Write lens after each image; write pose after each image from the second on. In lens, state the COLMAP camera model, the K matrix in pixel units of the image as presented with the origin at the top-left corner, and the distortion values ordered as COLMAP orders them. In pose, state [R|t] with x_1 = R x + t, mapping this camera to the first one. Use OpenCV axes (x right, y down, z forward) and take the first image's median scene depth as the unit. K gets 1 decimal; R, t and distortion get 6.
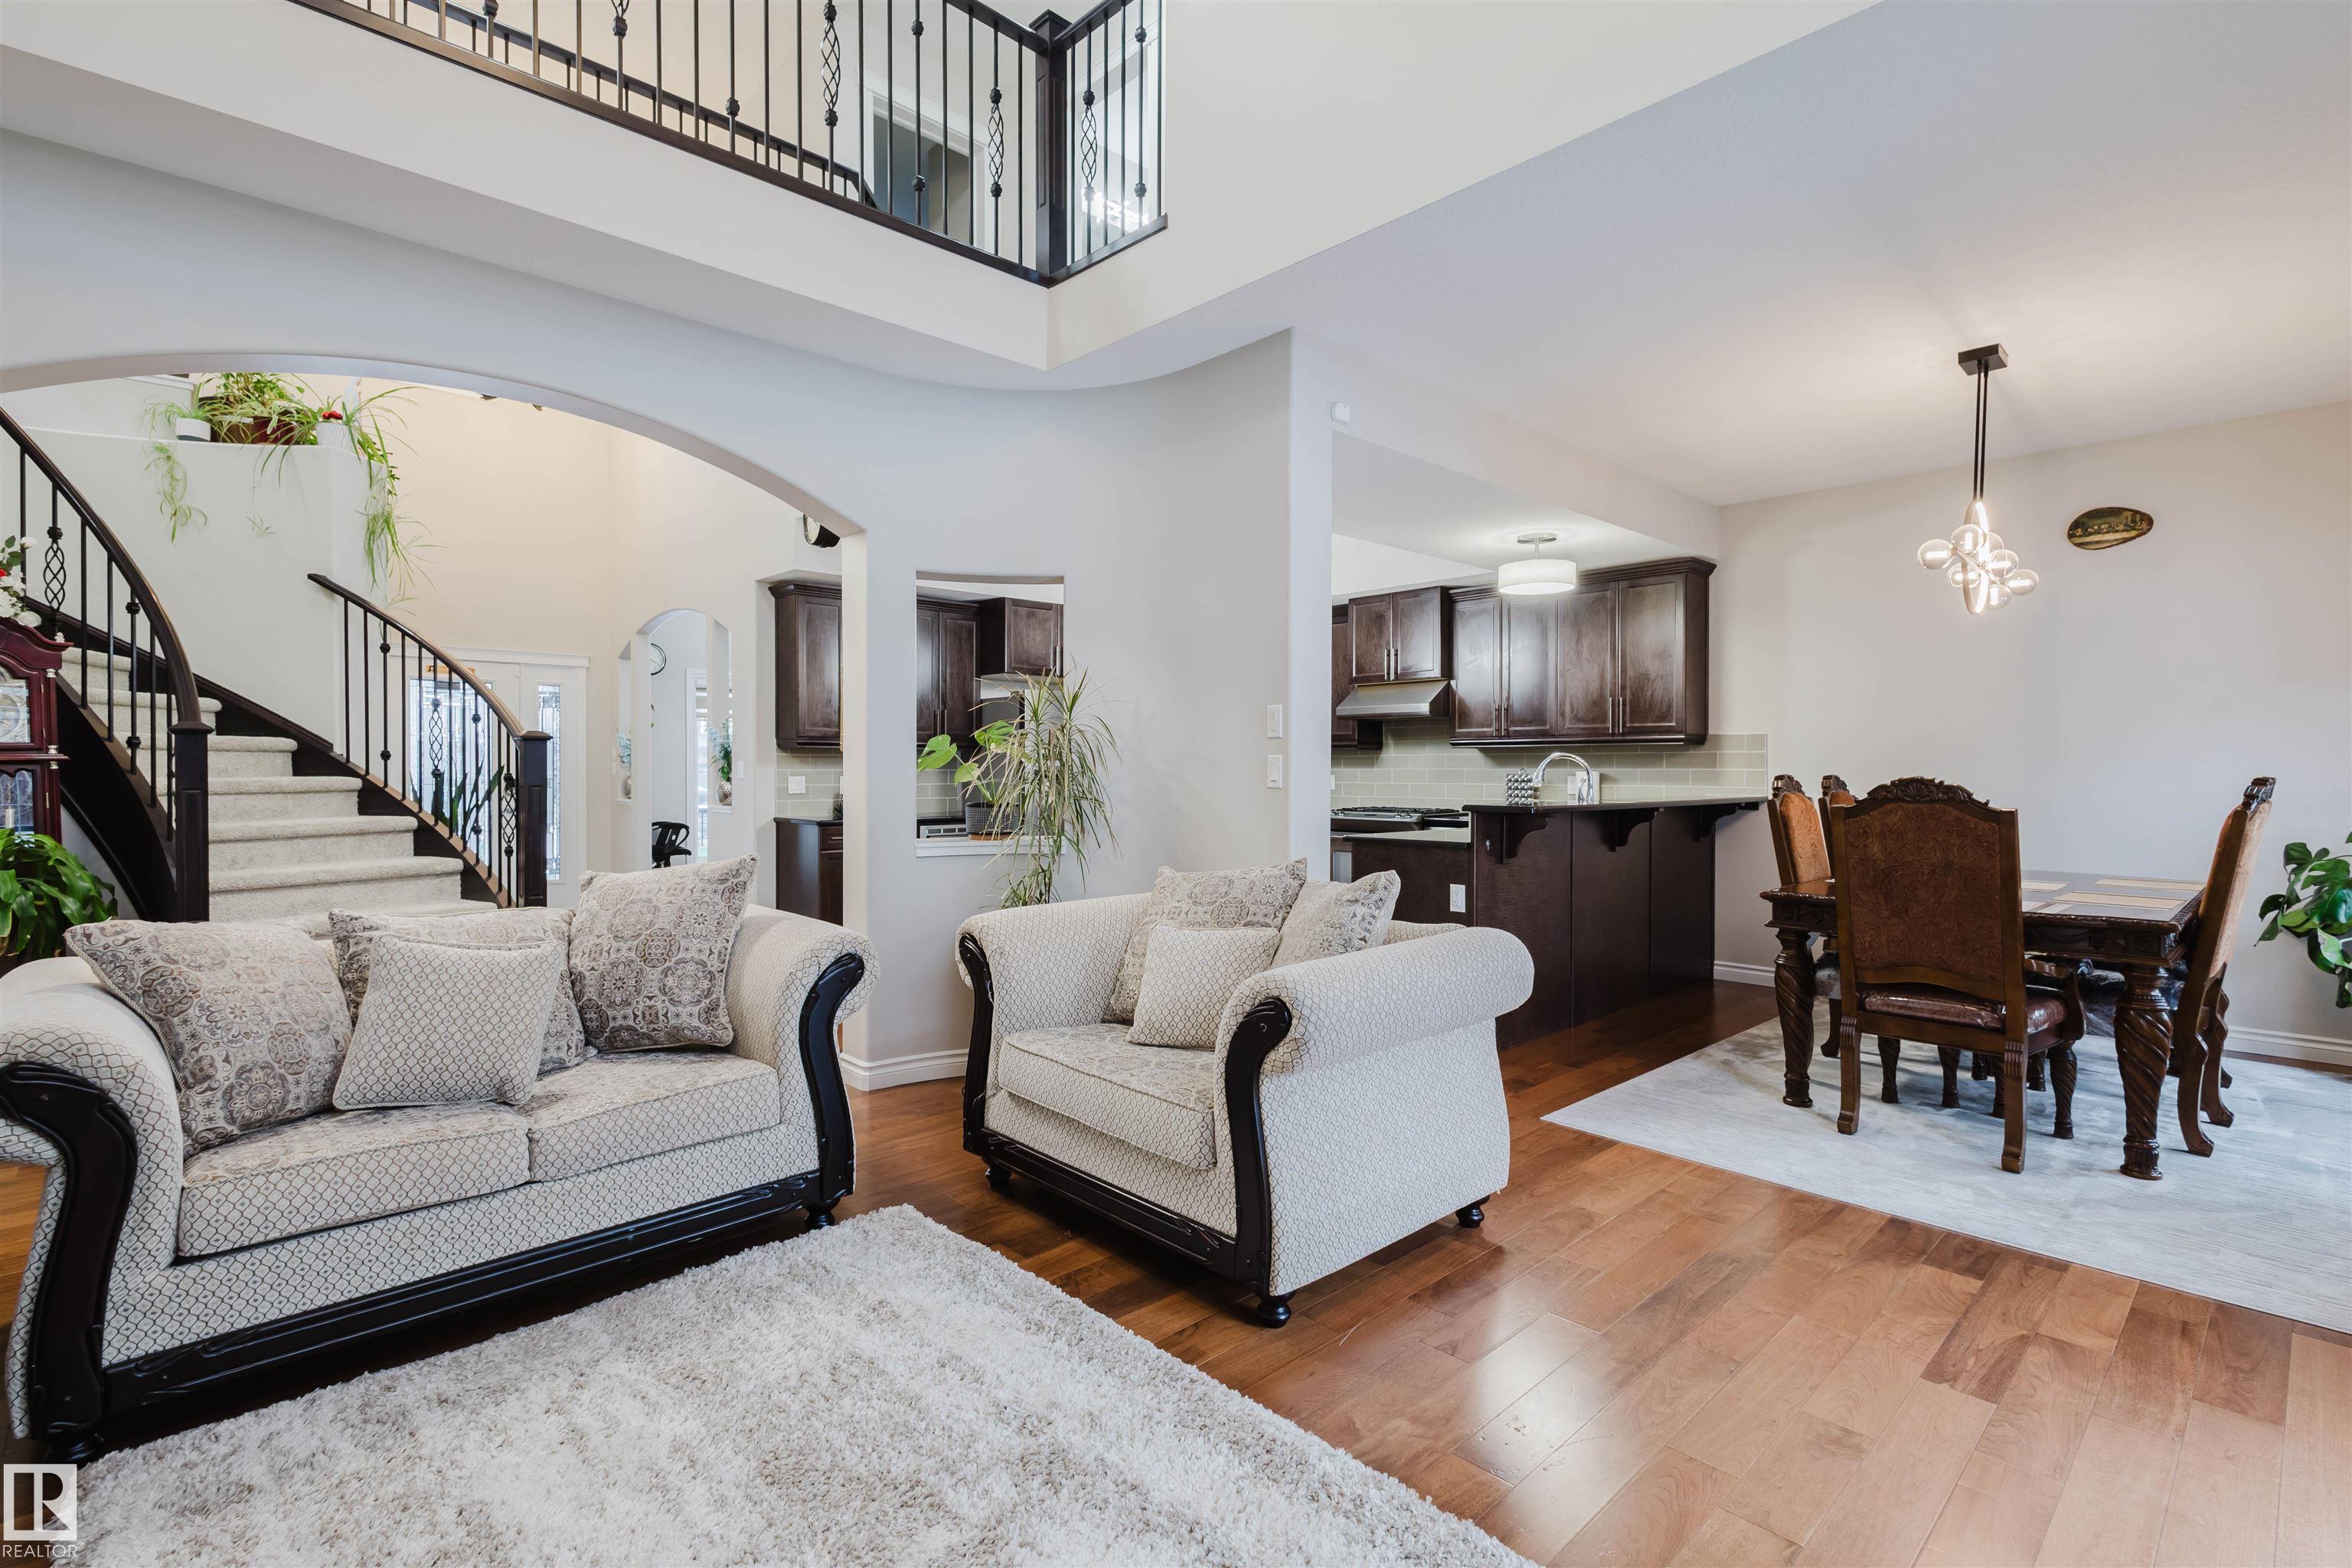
lens RADIAL K [[1082.2, 0, 1175.0], [0, 1082.2, 778.7], [0, 0, 1]] dist [0.012727, -0.001534]
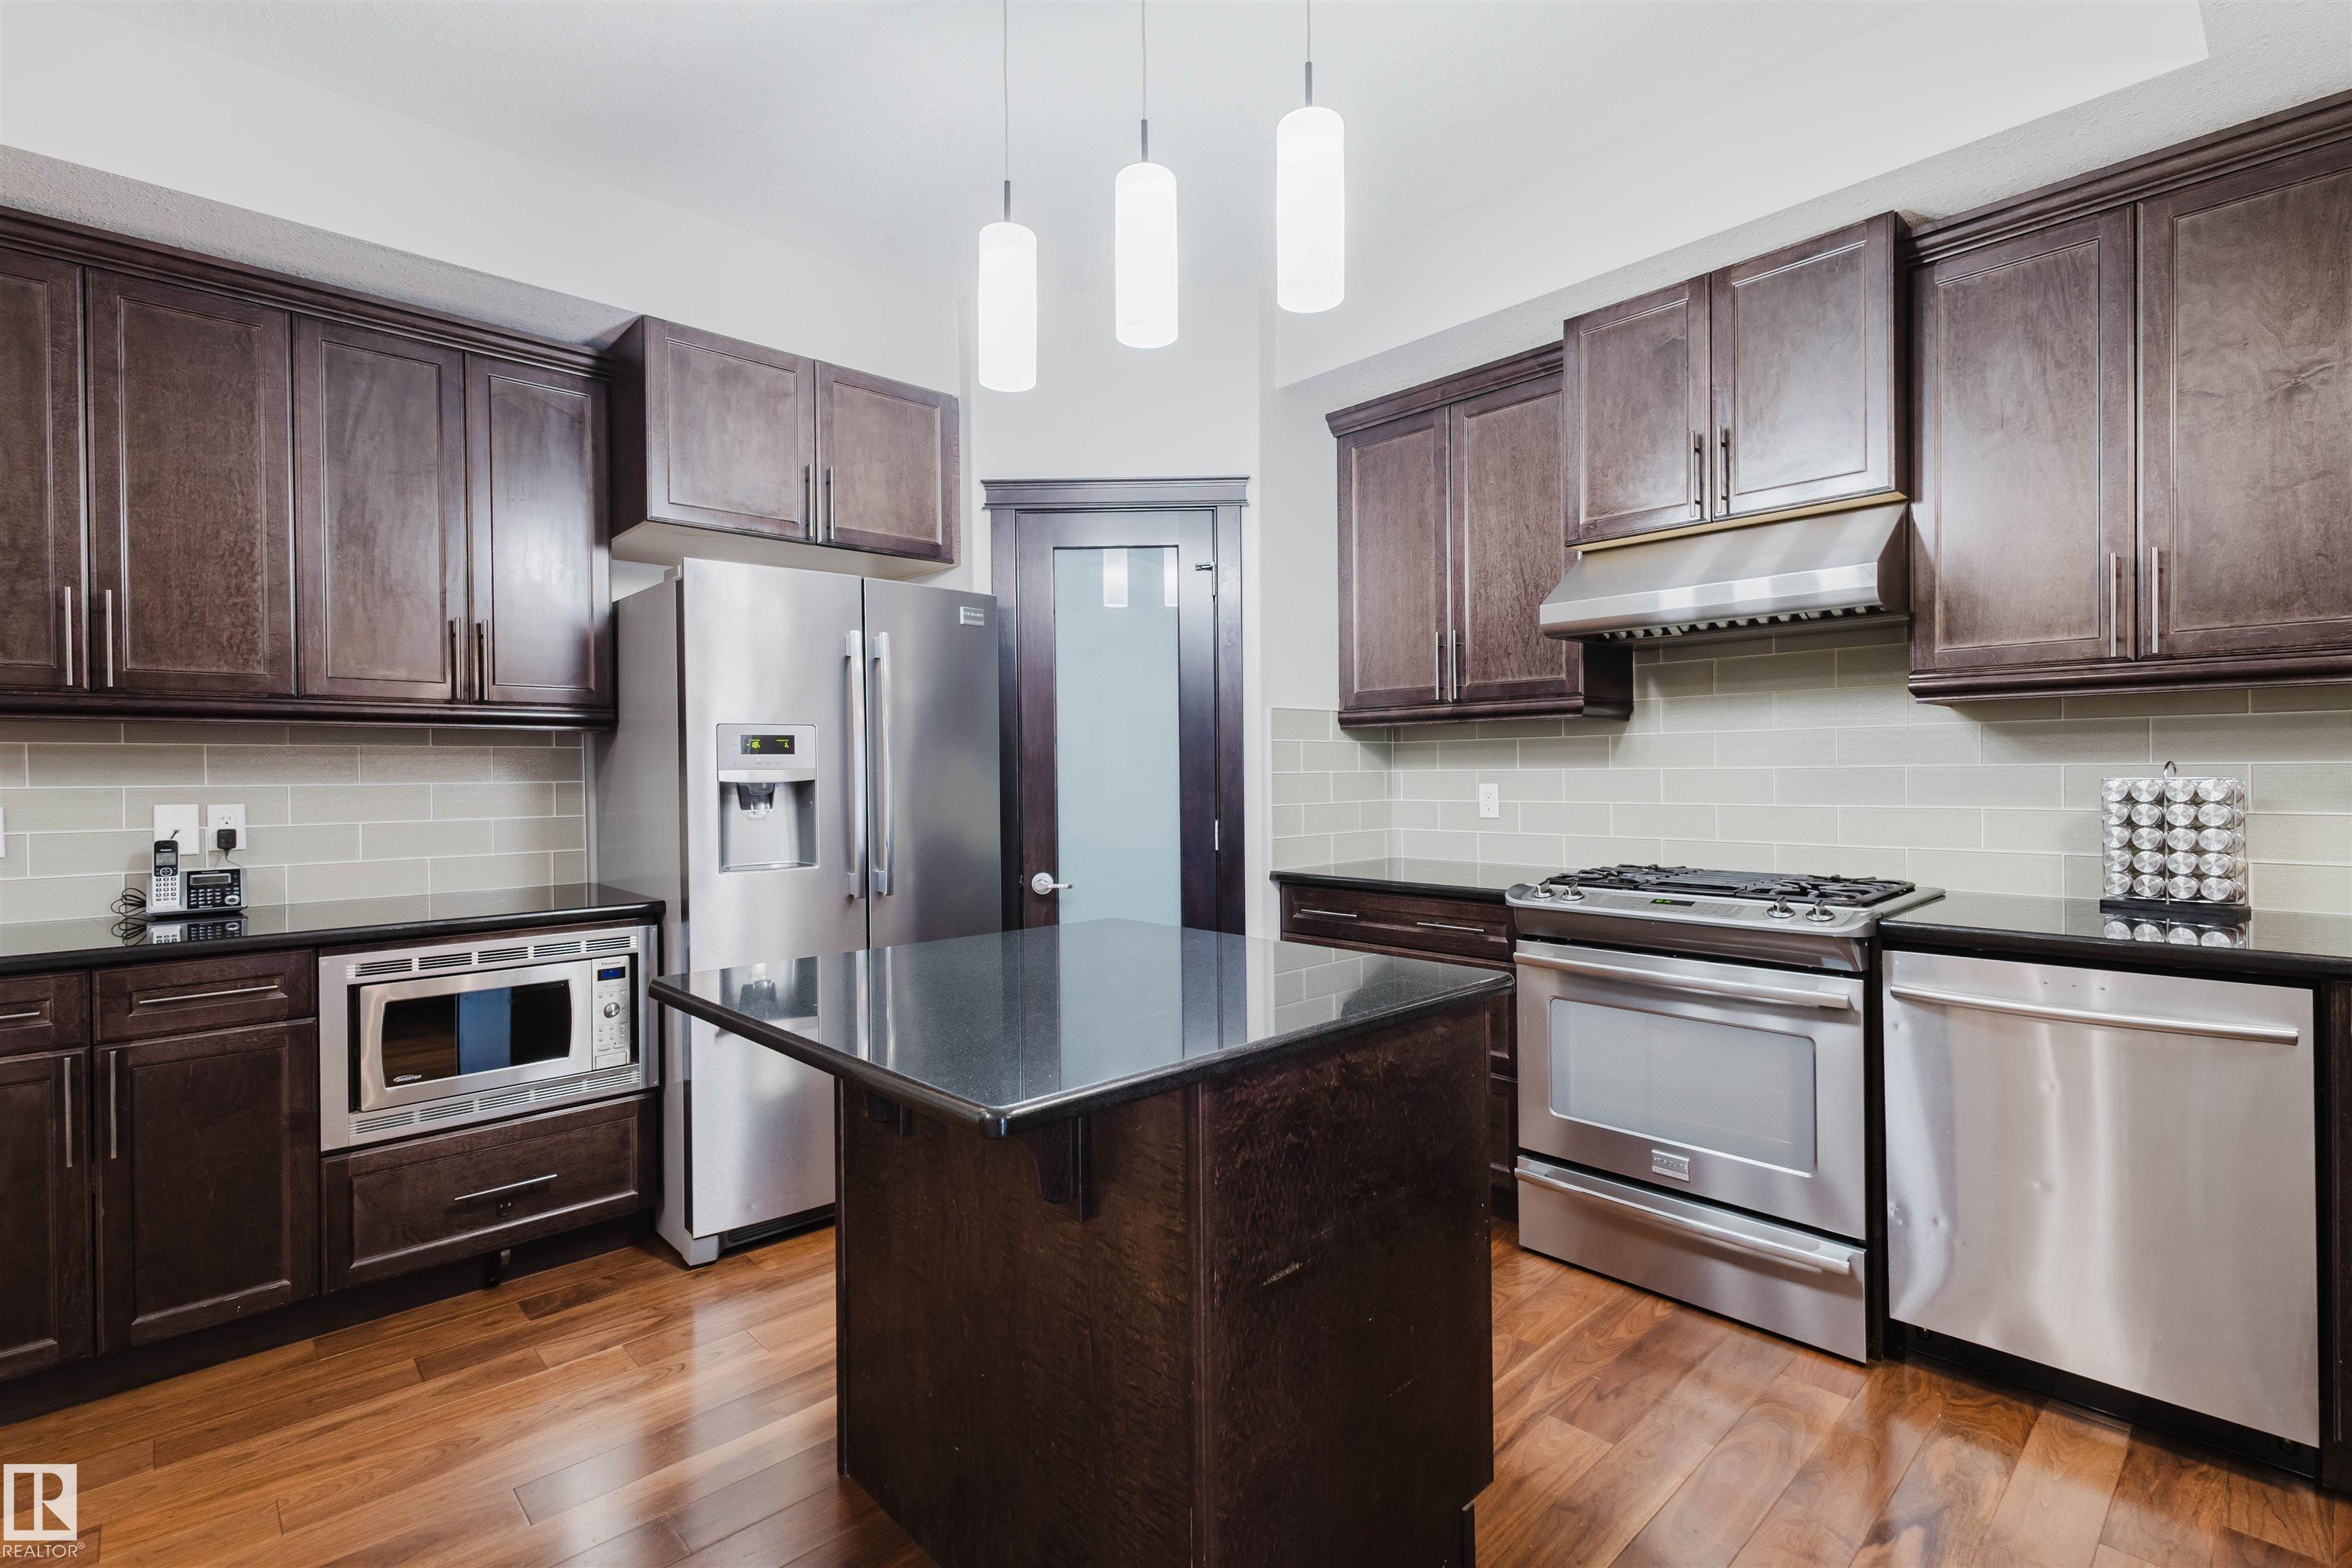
lens RADIAL K [[1082.2, 0, 1175.0], [0, 1082.2, 778.7], [0, 0, 1]] dist [0.012727, -0.001534]
pose [[0.999938, -0.011094, -0.000604, 0.028582], [0.011093, 0.999938, -0.001388, -0.008207], [0.000619, 0.001381, 0.999999, 0.781666]]
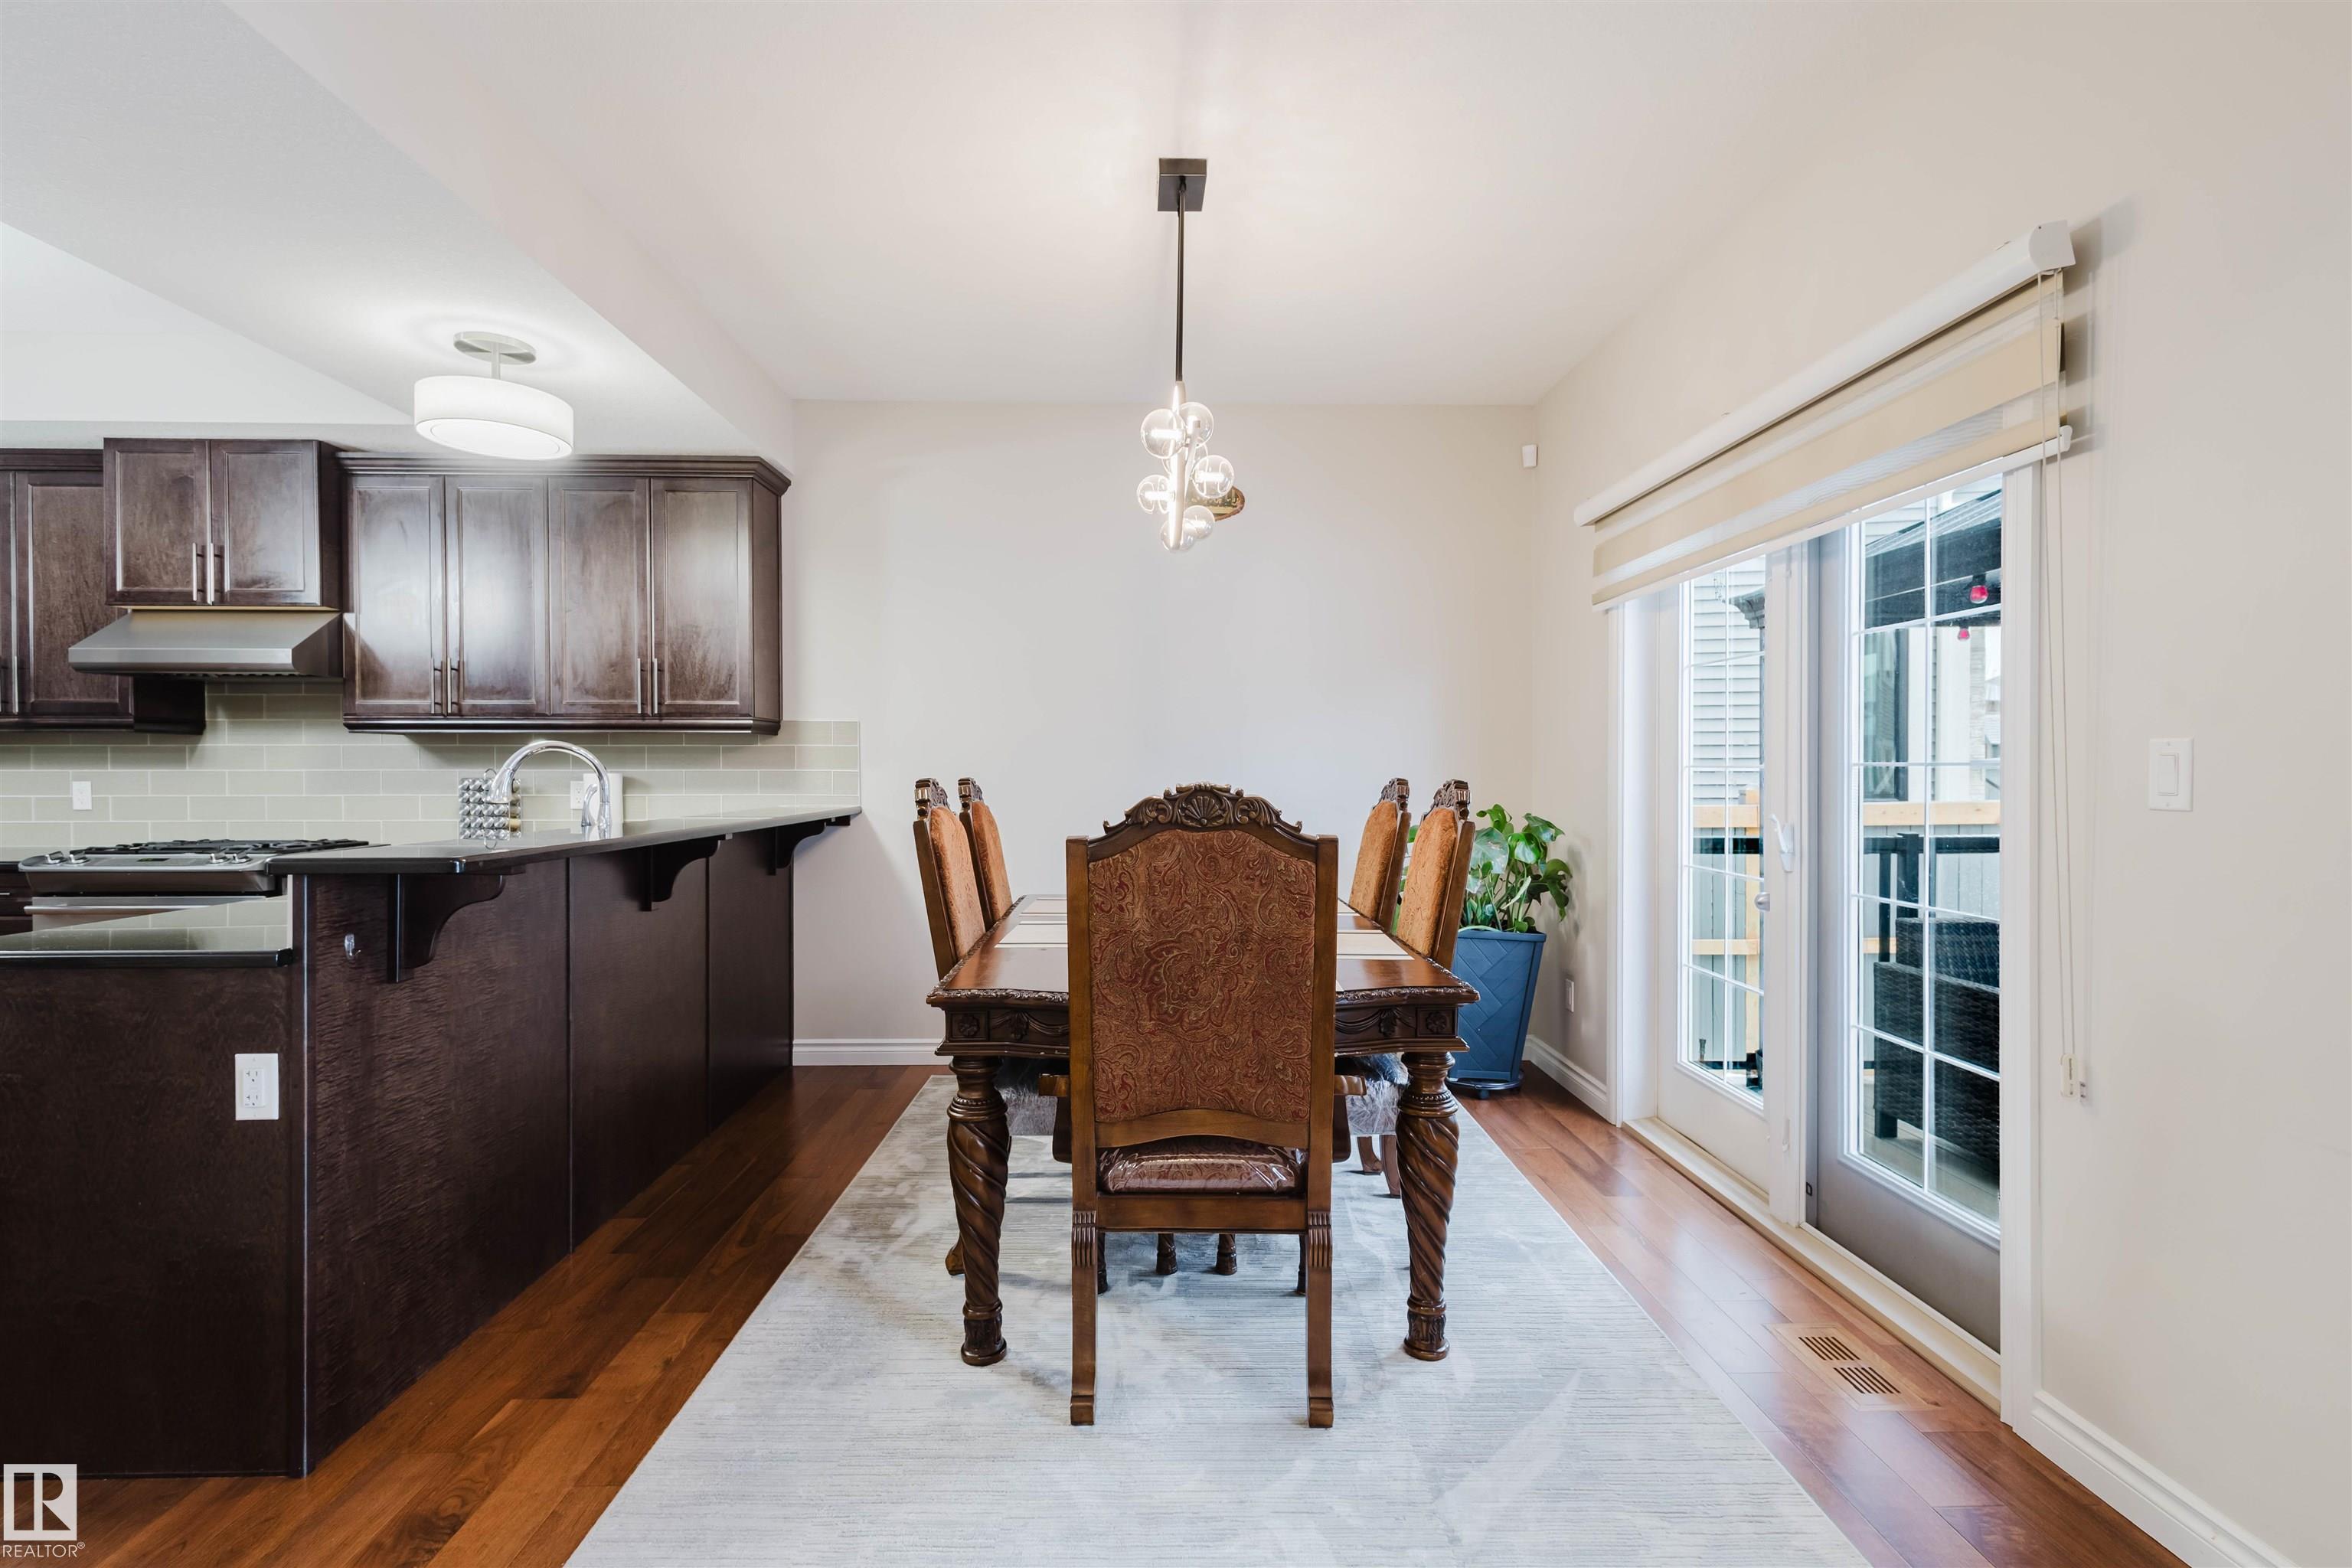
lens RADIAL K [[1082.2, 0, 1175.0], [0, 1082.2, 778.7], [0, 0, 1]] dist [0.012727, -0.001534]
pose [[0.665475, -0.007348, 0.746384, 0.139103], [0.007351, 0.999968, 0.003290, -0.003522], [-0.746384, 0.003298, 0.665507, 0.351610]]
